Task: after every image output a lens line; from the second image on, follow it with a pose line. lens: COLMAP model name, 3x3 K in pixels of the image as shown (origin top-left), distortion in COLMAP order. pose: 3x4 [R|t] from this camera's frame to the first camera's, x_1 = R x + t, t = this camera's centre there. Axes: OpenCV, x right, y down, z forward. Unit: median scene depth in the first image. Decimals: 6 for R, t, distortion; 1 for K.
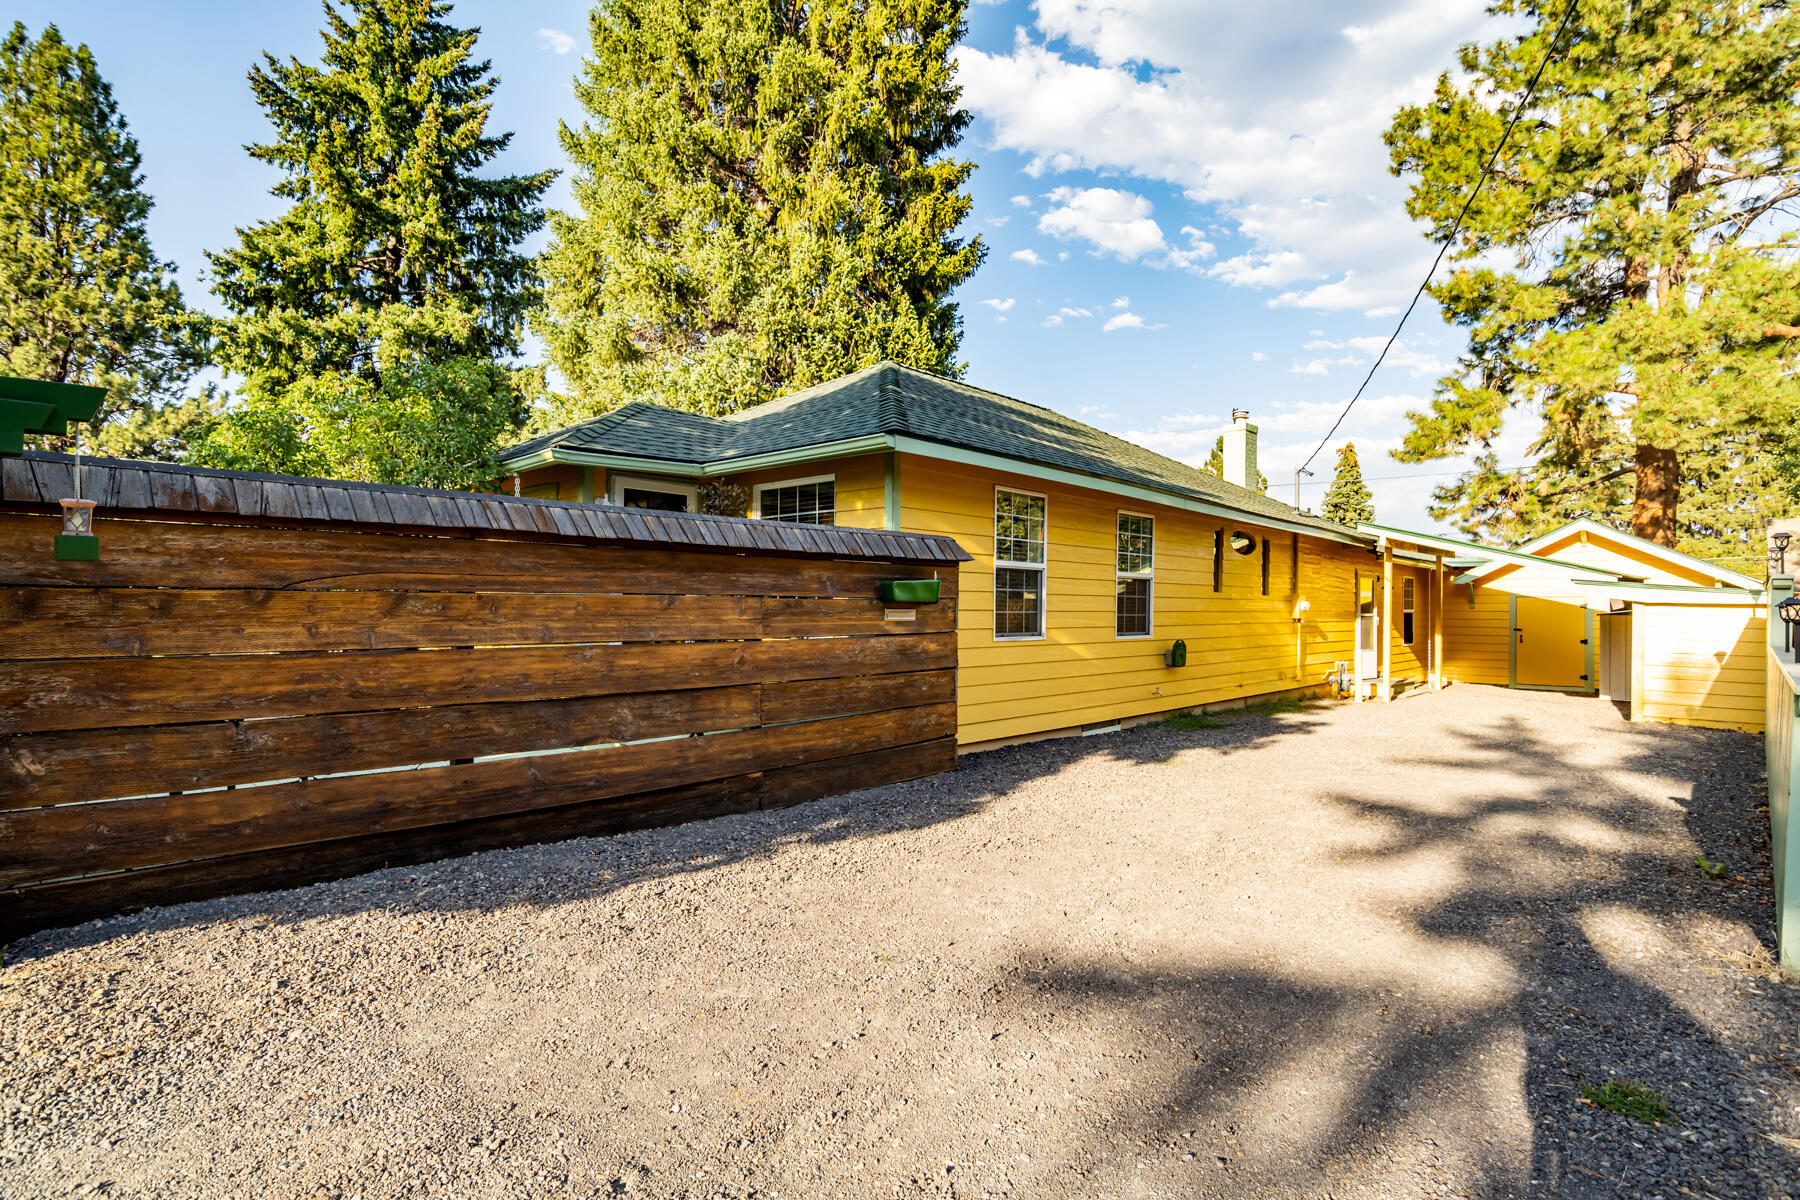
lens RADIAL K [[882.1, 0, 900.0], [0, 882.1, 600.0], [0, 0, 1]] dist [-0.012474, -0.000879]
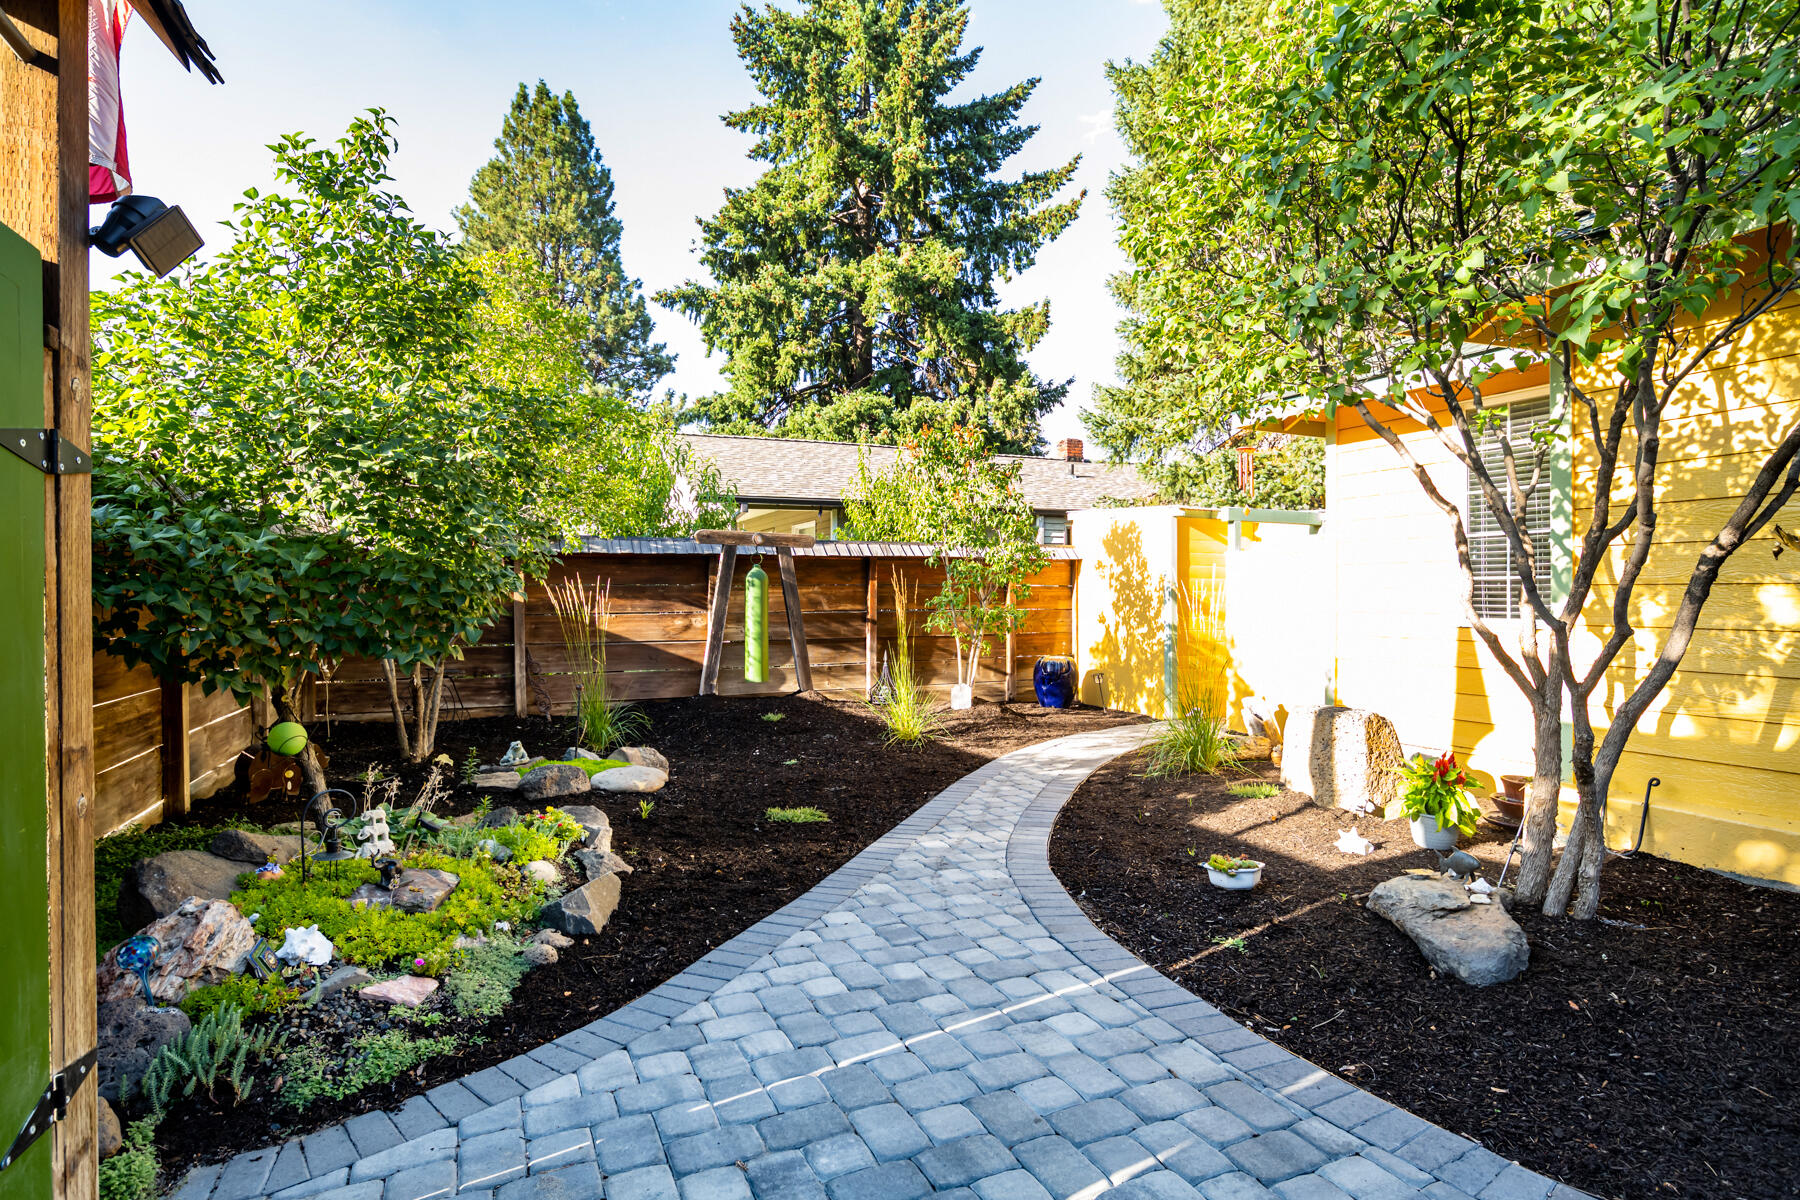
lens RADIAL K [[907.4, 0, 900.0], [0, 907.4, 600.0], [0, 0, 1]] dist [-0.024656, 0.012310]
pose [[0.923570, -0.003207, -0.383416, -0.206294], [0.006553, 0.999951, 0.007422, 0.002546], [0.383373, -0.009367, 0.923546, 0.170935]]
